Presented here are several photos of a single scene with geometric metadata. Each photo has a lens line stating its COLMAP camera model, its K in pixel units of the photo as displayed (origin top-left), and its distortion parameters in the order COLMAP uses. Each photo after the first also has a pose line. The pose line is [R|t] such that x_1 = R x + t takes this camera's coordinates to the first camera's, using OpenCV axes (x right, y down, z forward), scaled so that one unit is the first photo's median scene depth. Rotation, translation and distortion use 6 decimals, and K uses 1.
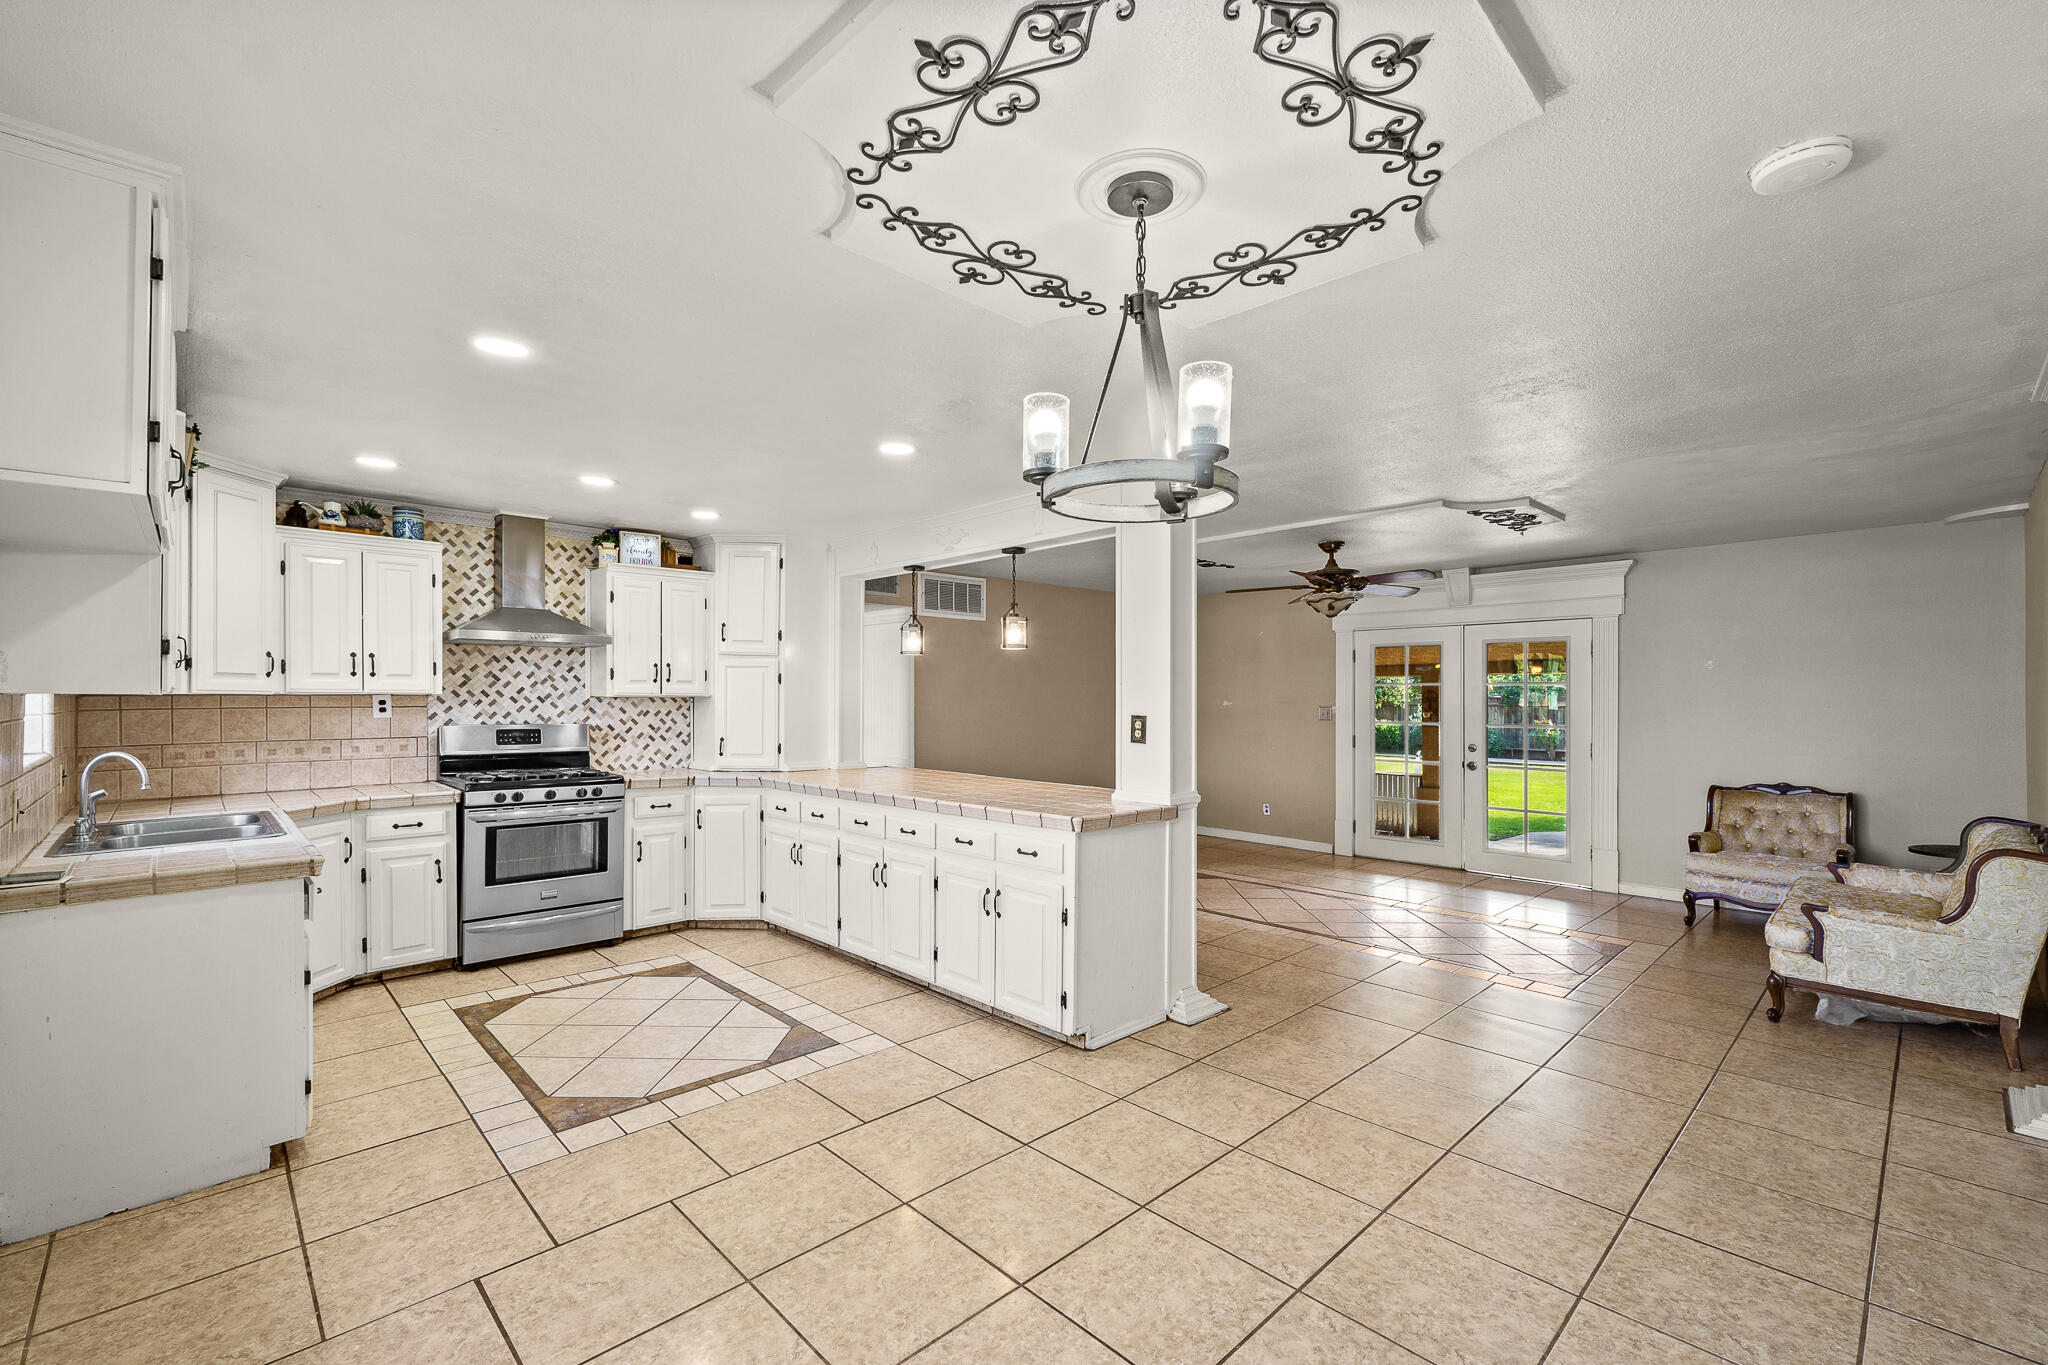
lens RADIAL K [[872.3, 0, 1021.6], [0, 872.3, 694.2], [0, 0, 1]] dist [0.010353, -0.000483]
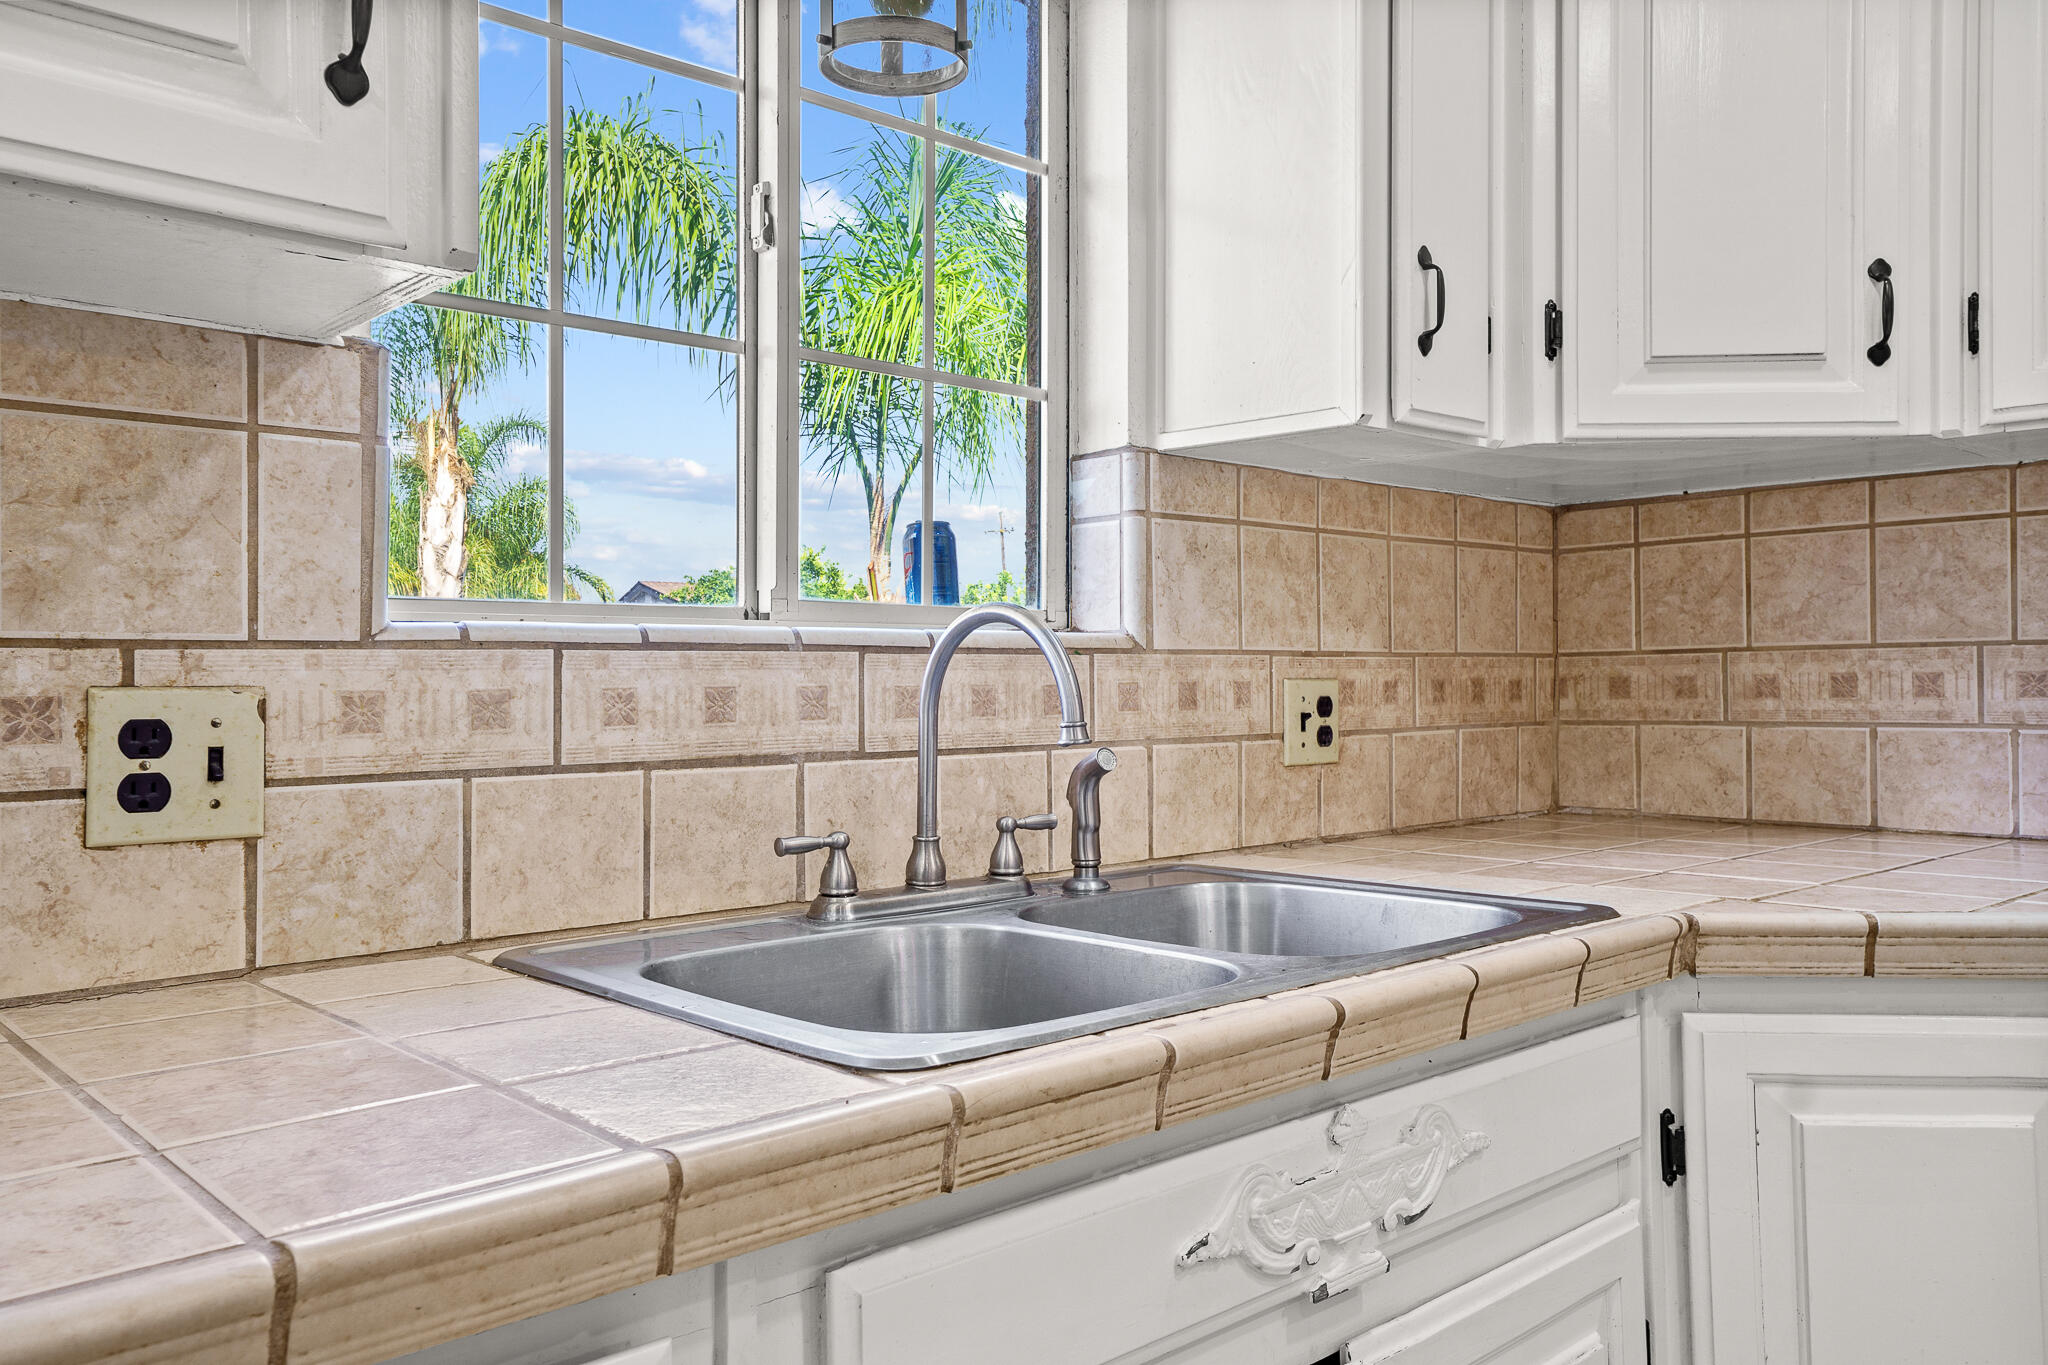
lens RADIAL K [[1544.8, 0, 1032.6], [0, 1544.8, 674.5], [0, 0, 1]] dist [0.032272, 0.001011]
pose [[-0.027775, -0.003217, -0.999609, -0.339914], [0.008856, 0.999955, -0.003464, 0.054470], [0.999575, -0.008948, -0.027745, 0.633933]]
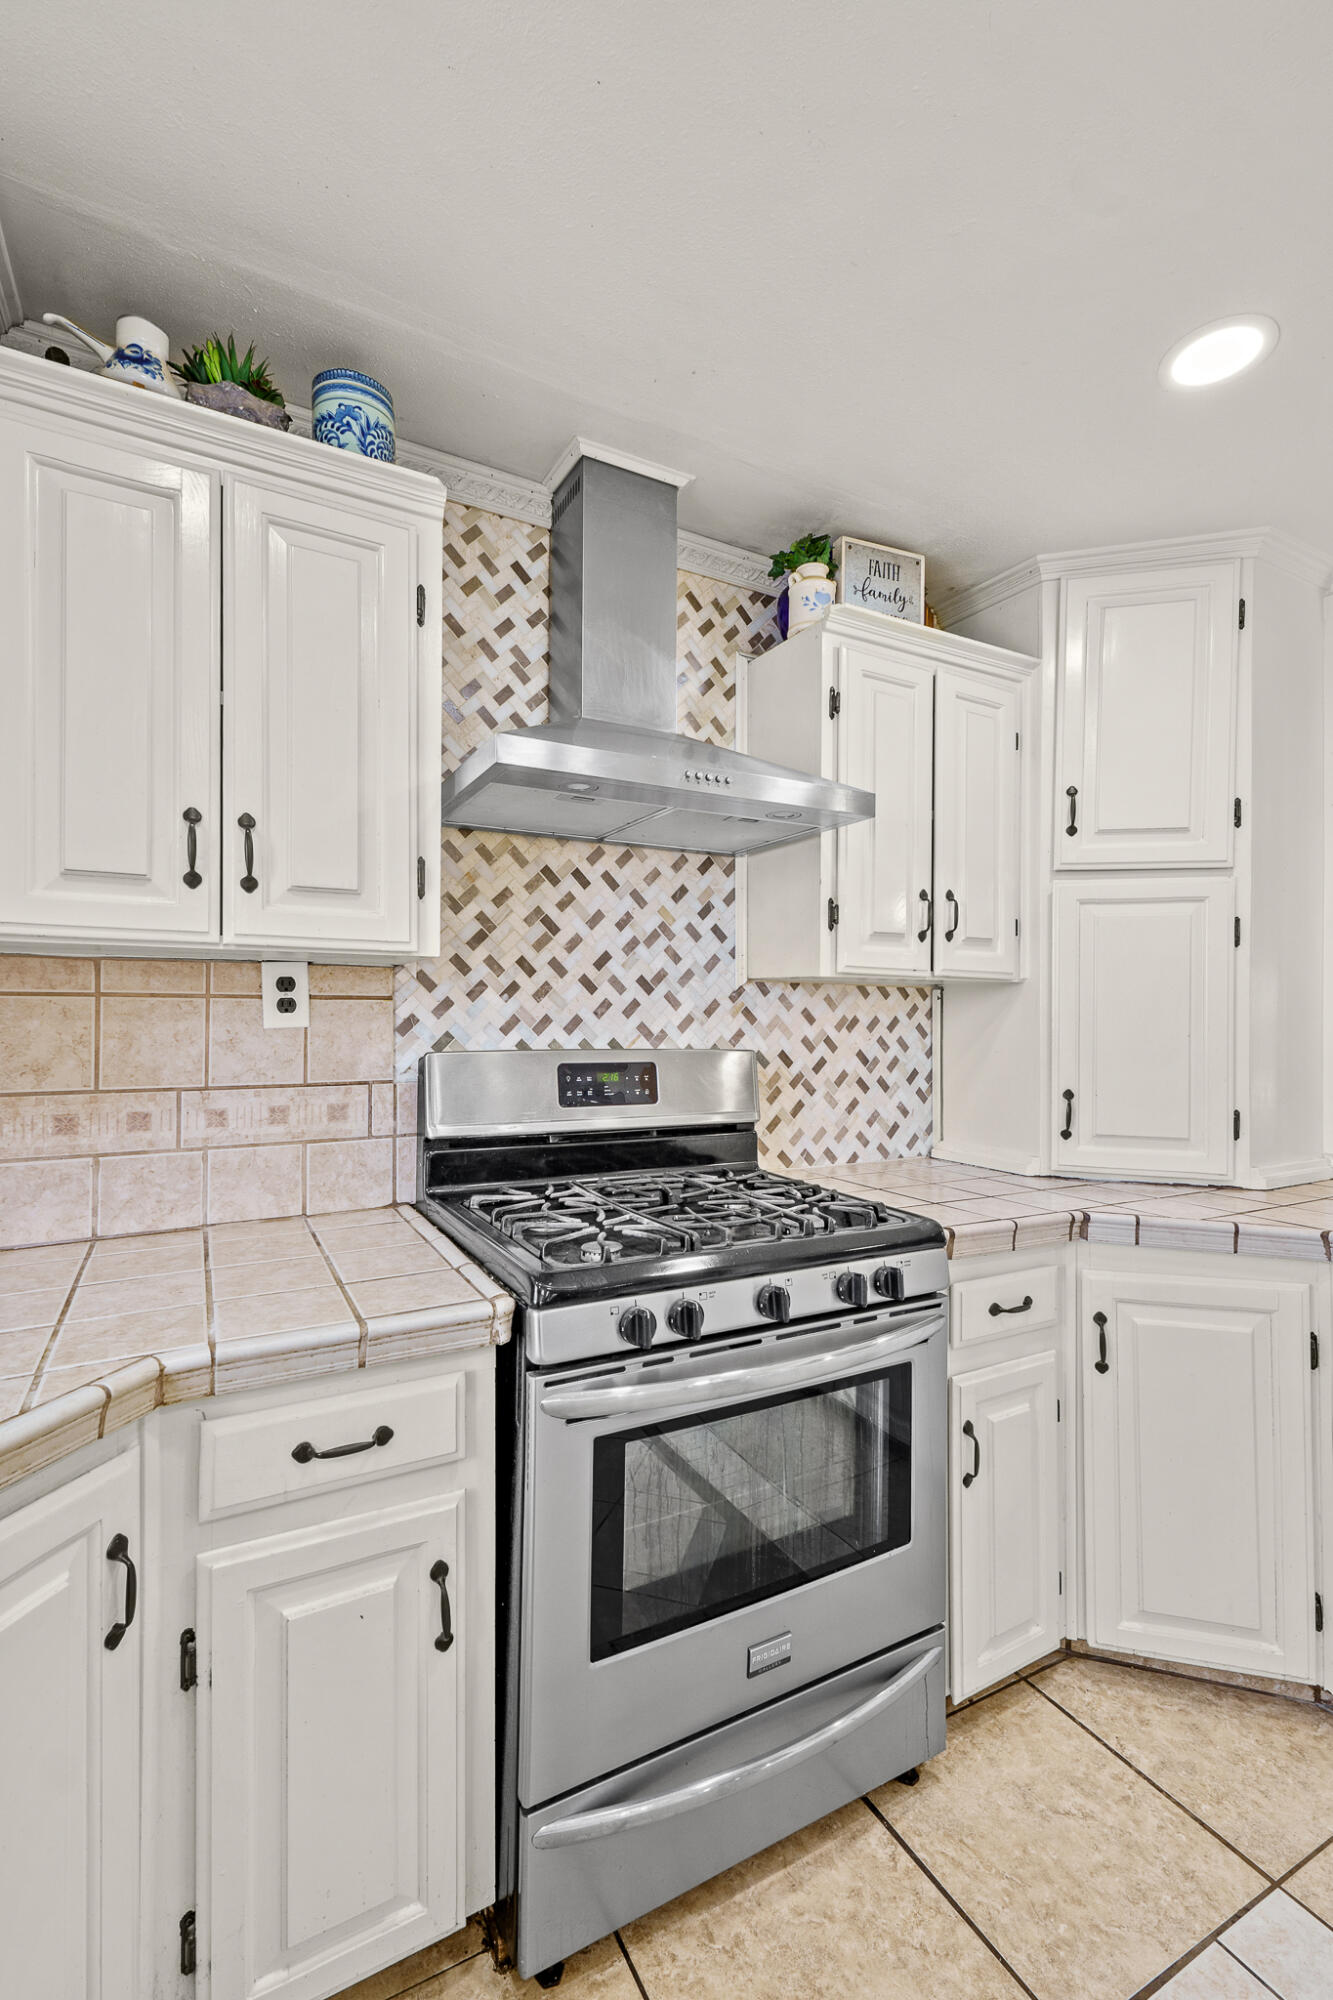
lens RADIAL K [[882.8, 0, 666.5], [0, 882.8, 1000.0], [0, 0, 1]] dist [0.010940, -0.000225]
pose [[0.965253, 0.003291, -0.261297, -0.460744], [-0.005832, 0.999943, -0.008949, 0.017035], [0.261253, 0.010162, 0.965217, 0.657570]]
